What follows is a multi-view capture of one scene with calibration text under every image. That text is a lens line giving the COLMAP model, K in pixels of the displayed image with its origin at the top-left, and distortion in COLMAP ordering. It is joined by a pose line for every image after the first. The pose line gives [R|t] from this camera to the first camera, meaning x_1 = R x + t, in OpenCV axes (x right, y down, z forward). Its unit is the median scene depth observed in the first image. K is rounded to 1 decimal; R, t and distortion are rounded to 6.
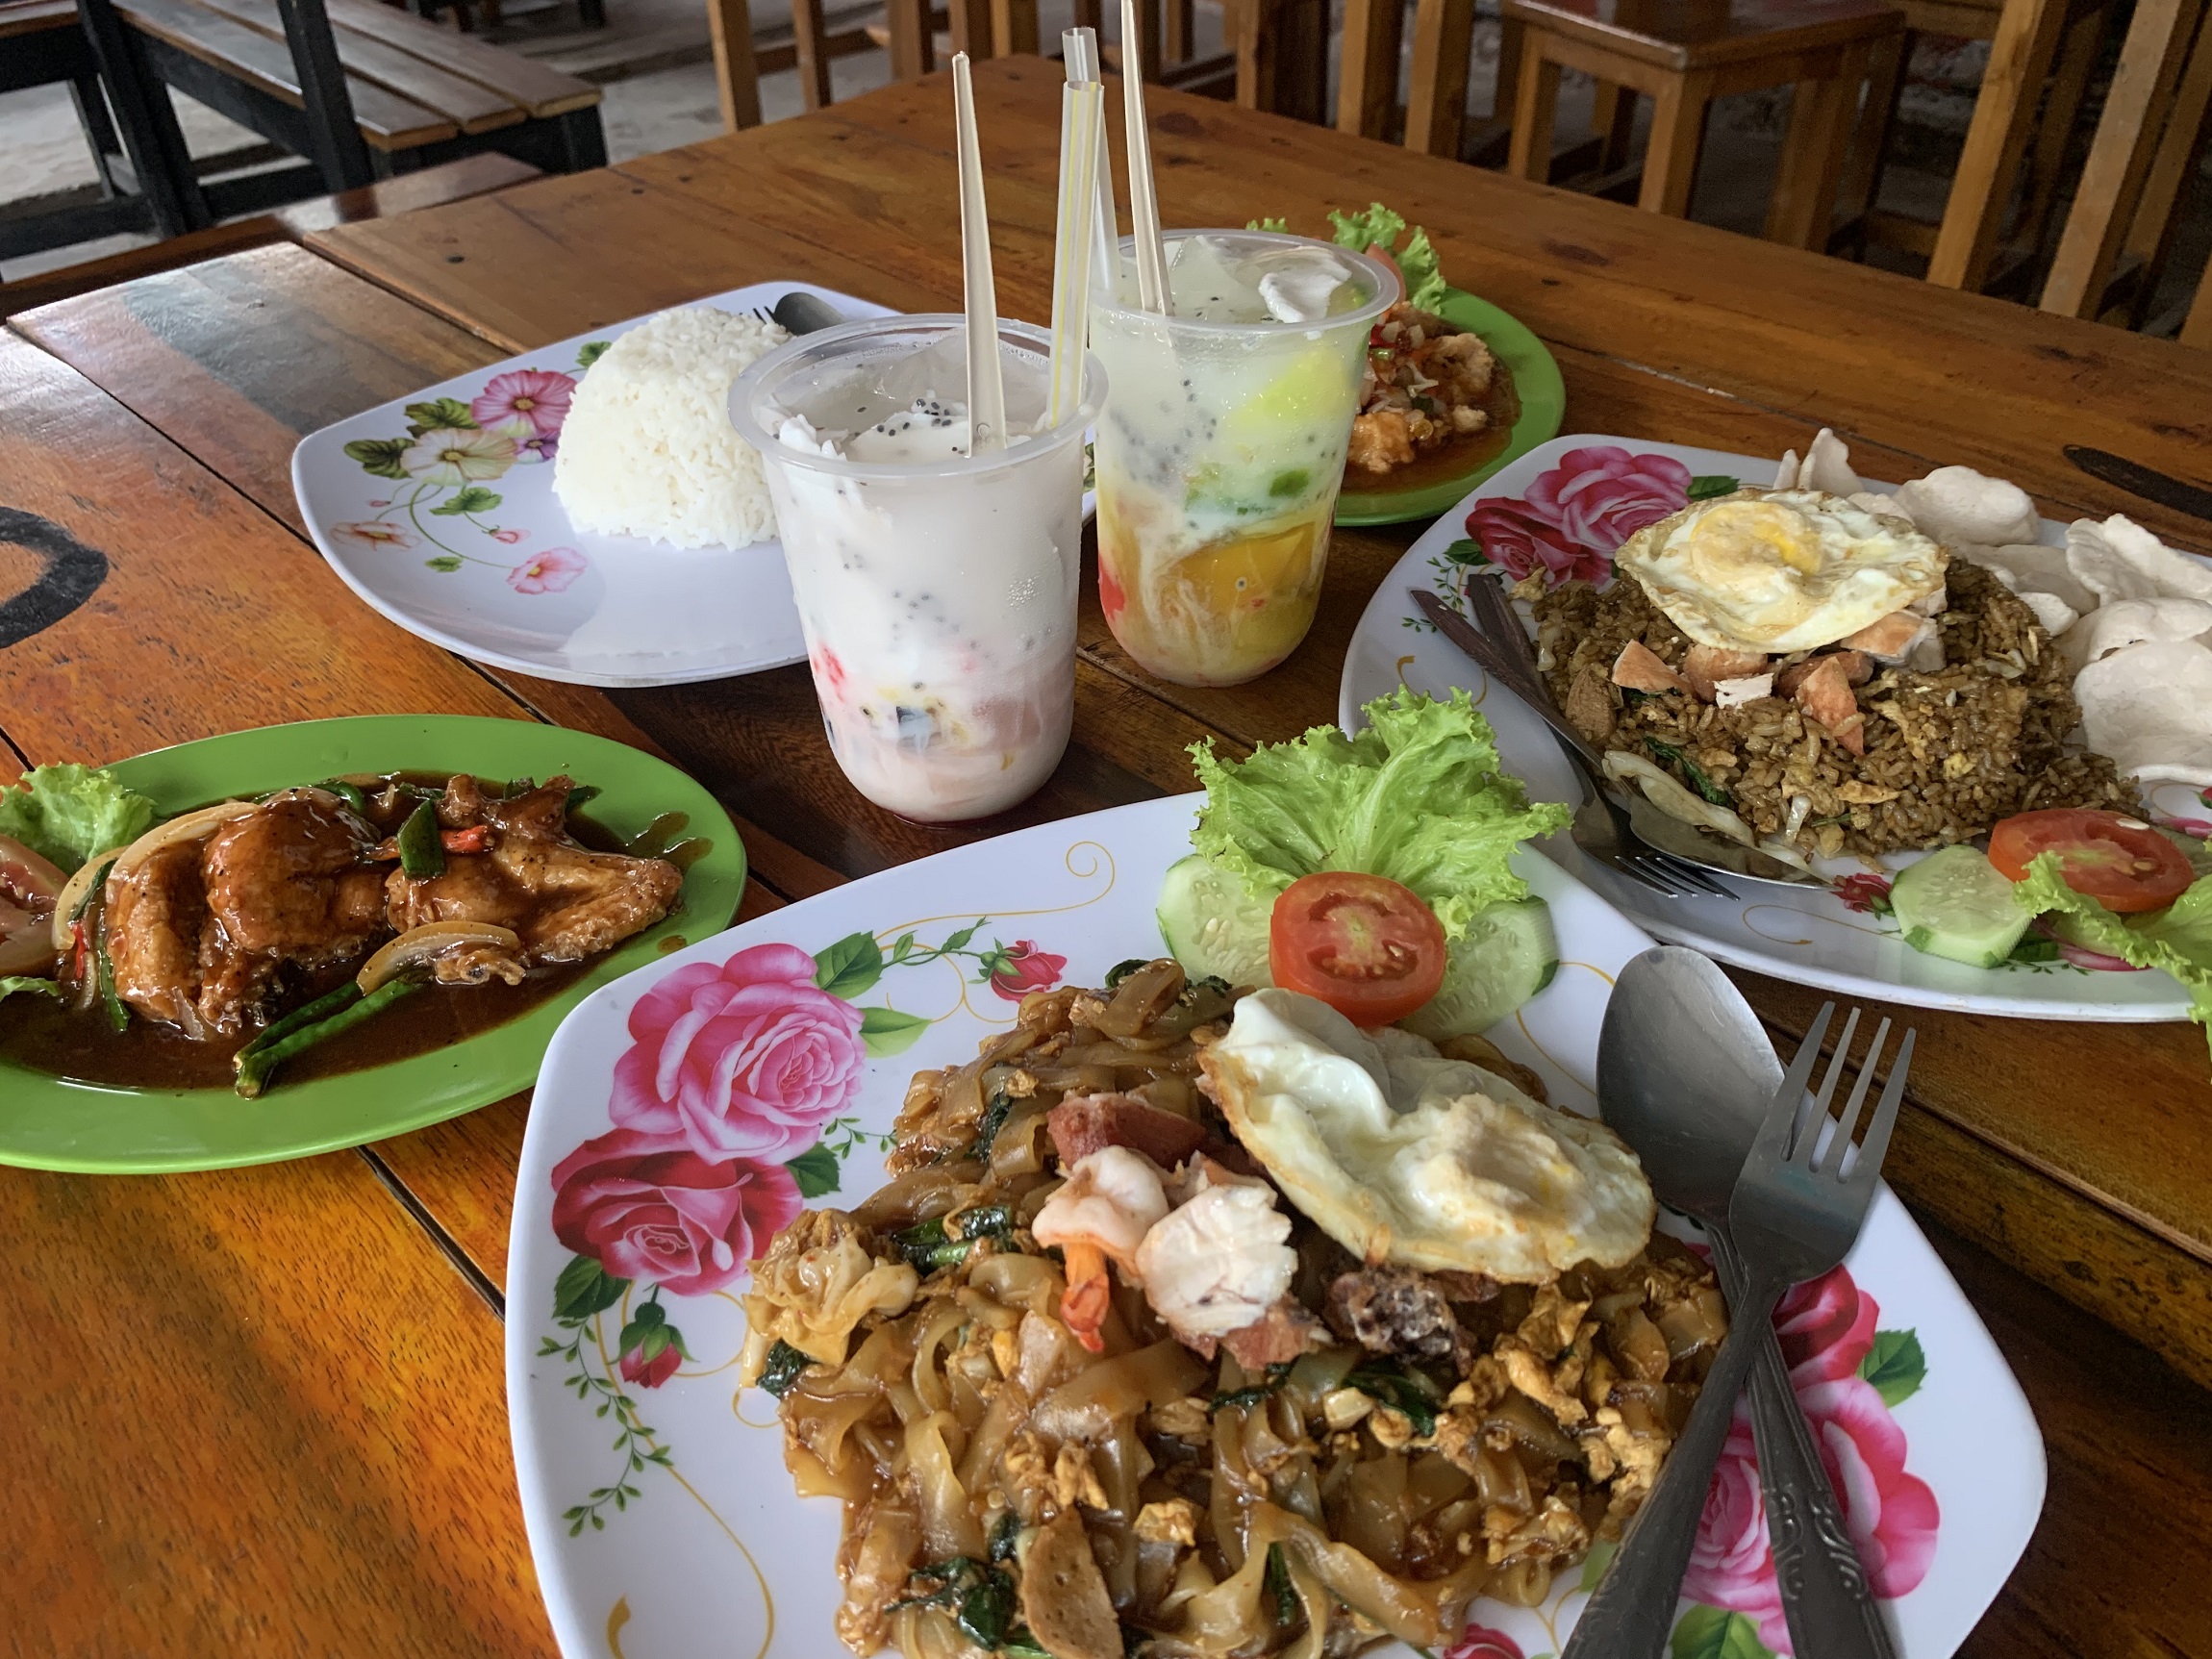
lens RADIAL K [[1739.8, 0, 1102.3], [0, 1739.8, 828.0], [0, 0, 1]] dist [-0.009843, -0.001744]
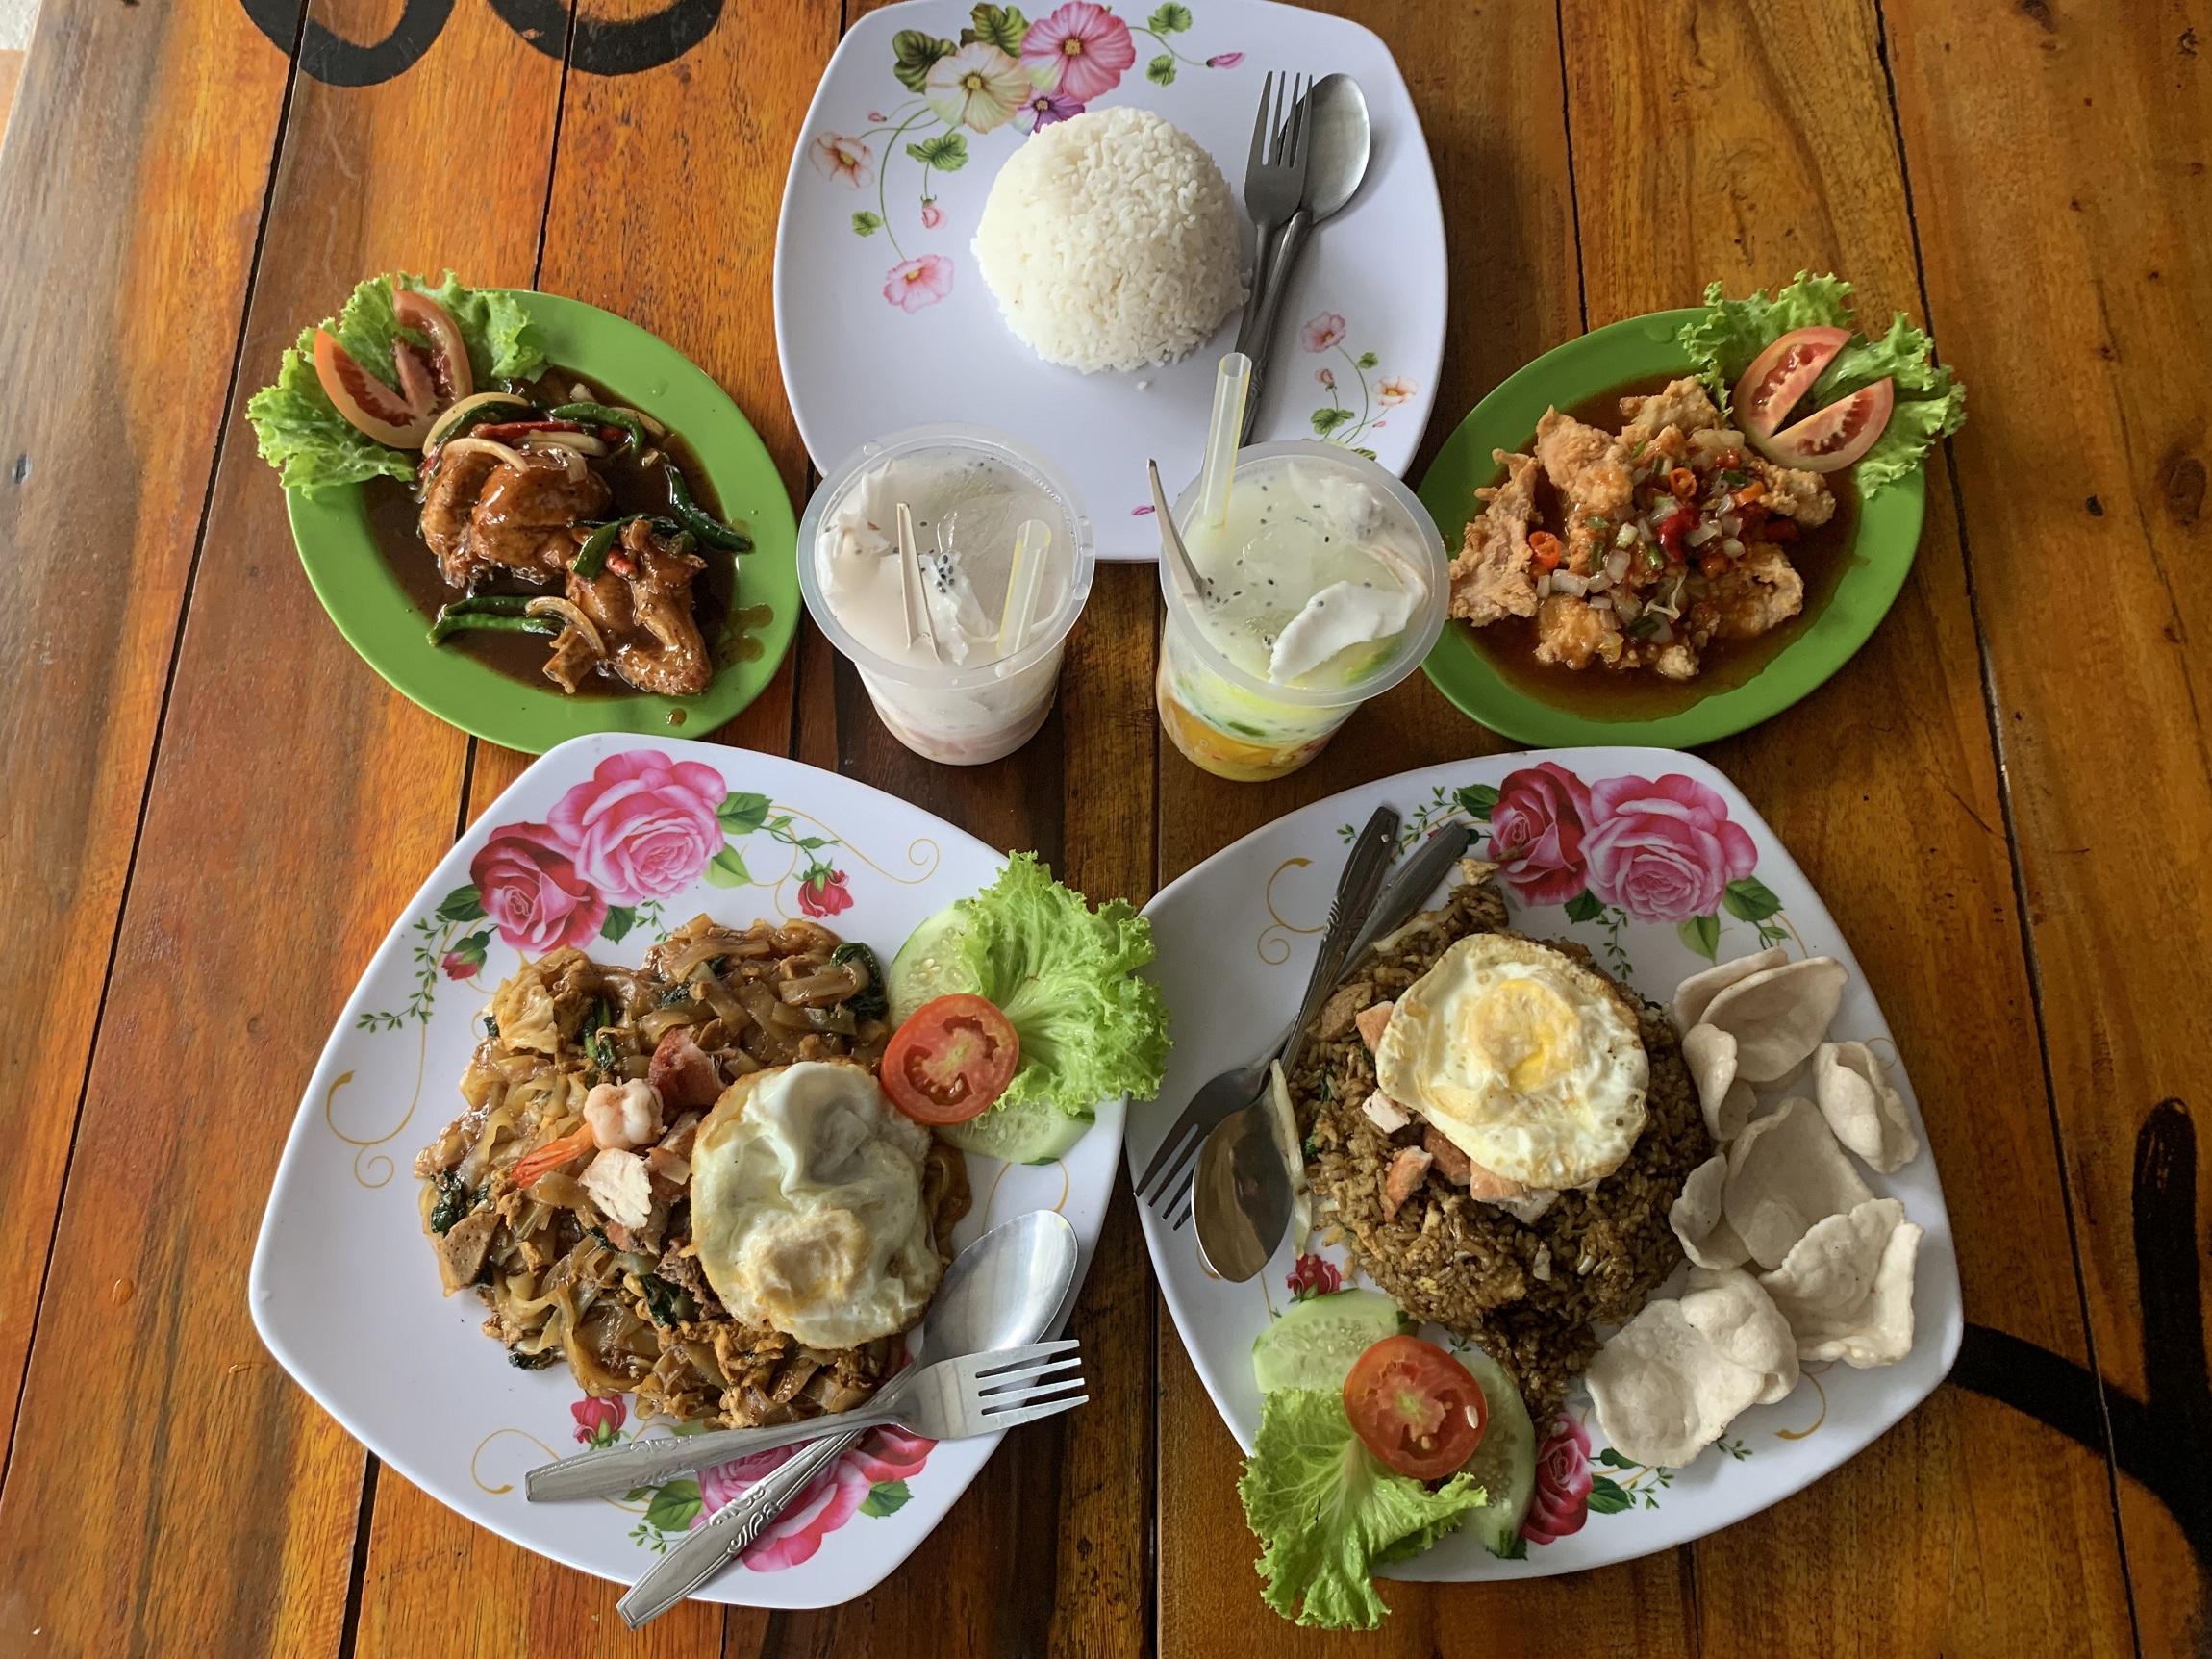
lens RADIAL K [[1739.8, 0, 1103.8], [0, 1739.8, 832.5], [0, 0, 1]] dist [-0.009843, -0.001744]
pose [[0.693640, 0.694010, -0.192910, 0.387568], [-0.465551, 0.636290, 0.615140, -1.018950], [0.549660, -0.336877, 0.764453, 0.023634]]
